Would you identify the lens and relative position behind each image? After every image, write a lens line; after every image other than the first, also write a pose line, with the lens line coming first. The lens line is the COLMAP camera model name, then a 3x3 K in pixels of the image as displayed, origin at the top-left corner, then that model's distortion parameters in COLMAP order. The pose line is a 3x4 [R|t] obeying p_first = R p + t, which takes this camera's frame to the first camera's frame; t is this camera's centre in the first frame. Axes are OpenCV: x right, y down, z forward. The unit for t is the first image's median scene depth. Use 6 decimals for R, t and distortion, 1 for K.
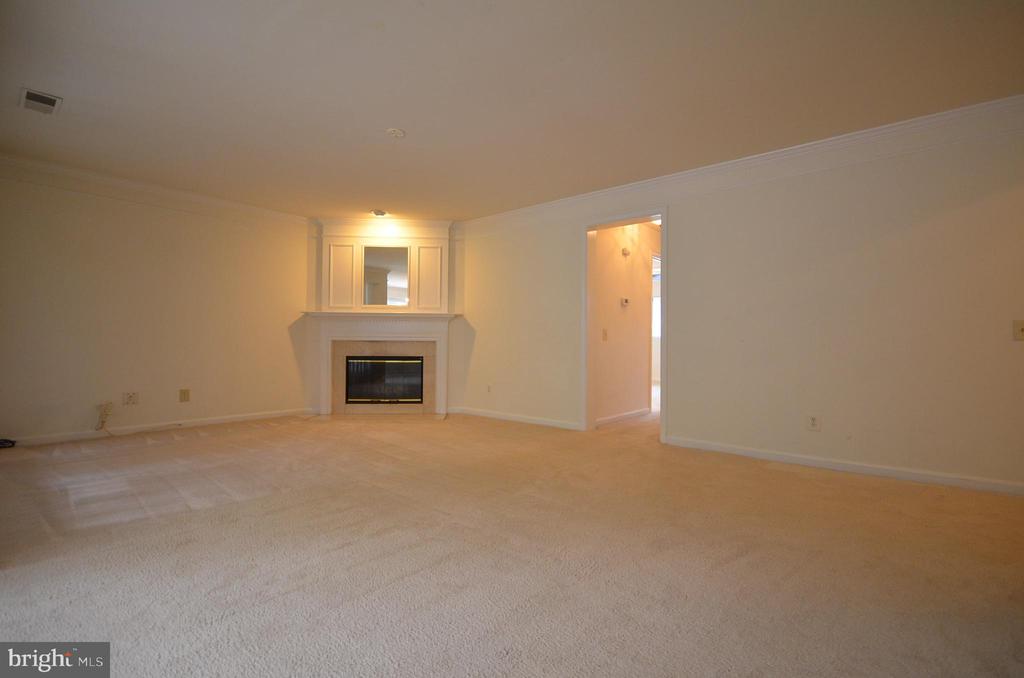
lens RADIAL K [[466.9, 0, 509.8], [0, 466.9, 337.9], [0, 0, 1]] dist [-0.010714, -0.001654]
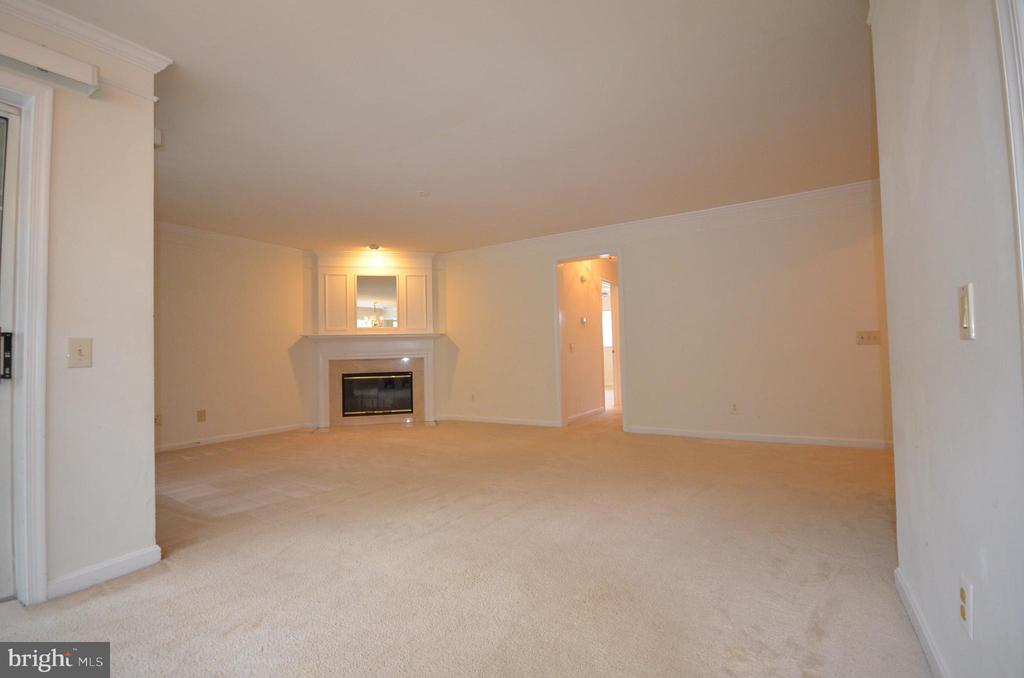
lens RADIAL K [[451.5, 0, 514.7], [0, 451.5, 337.0], [0, 0, 1]] dist [-0.013967, -0.000134]
pose [[0.987376, -0.027294, 0.156025, -0.111072], [0.031822, 0.999140, -0.026594, -0.007349], [-0.155165, 0.031223, 0.987395, -0.126837]]
